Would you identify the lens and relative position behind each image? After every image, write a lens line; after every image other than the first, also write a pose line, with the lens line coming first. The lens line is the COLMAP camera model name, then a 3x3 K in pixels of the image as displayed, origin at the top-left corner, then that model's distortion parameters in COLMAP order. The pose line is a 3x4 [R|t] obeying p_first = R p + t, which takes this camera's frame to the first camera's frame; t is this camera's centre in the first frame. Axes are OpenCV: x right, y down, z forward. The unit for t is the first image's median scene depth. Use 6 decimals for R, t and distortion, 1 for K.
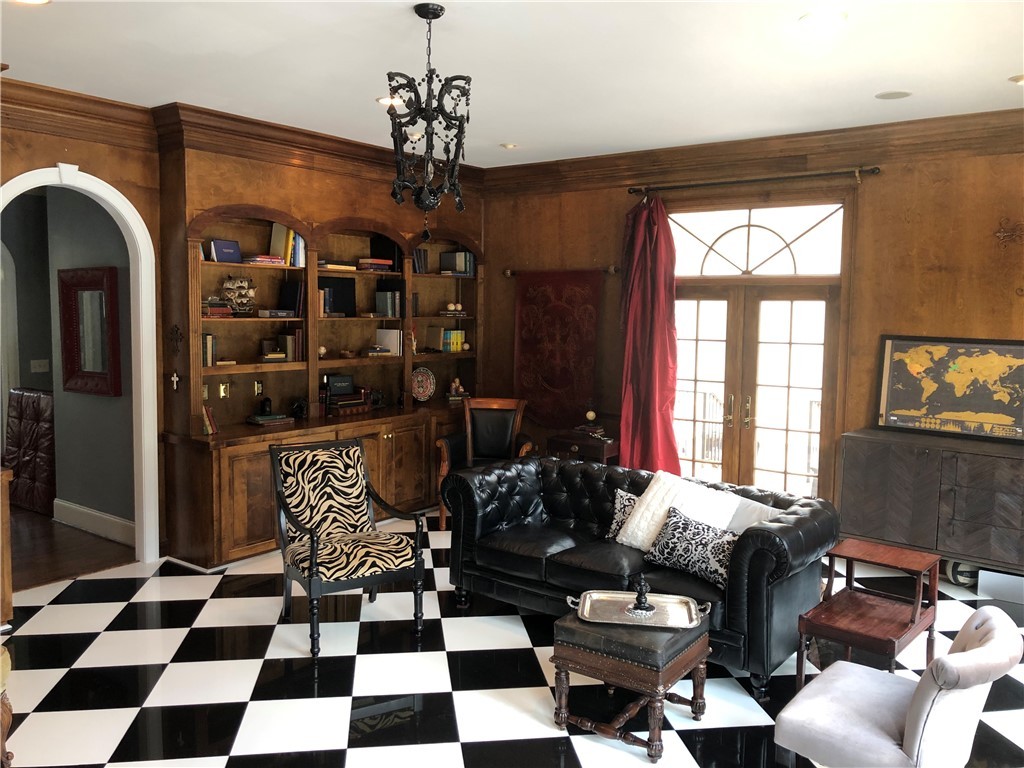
lens RADIAL K [[844.9, 0, 512.0], [0, 844.9, 384.0], [0, 0, 1]] dist [-0.000664, -0.001896]
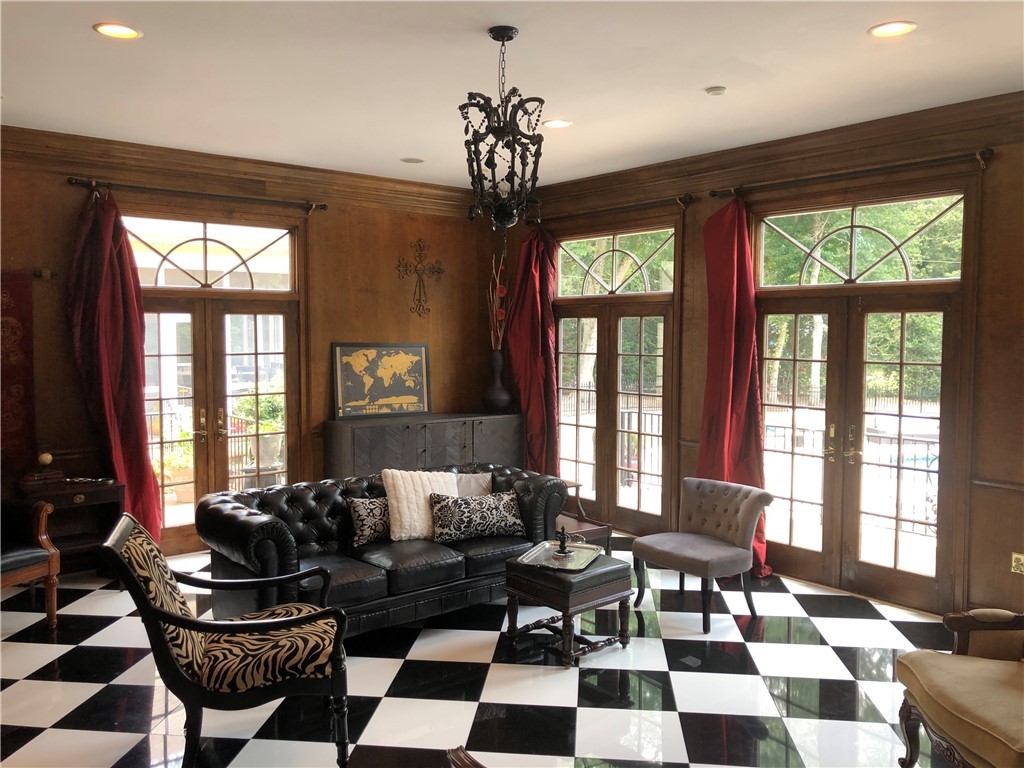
lens RADIAL K [[814.2, 0, 512.0], [0, 814.2, 384.0], [0, 0, 1]] dist [0.005798, -0.000971]
pose [[0.228082, -0.075136, 0.970738, -0.650436], [0.092216, 0.994203, 0.055285, -0.040250], [-0.969265, 0.076908, 0.233689, 0.479441]]
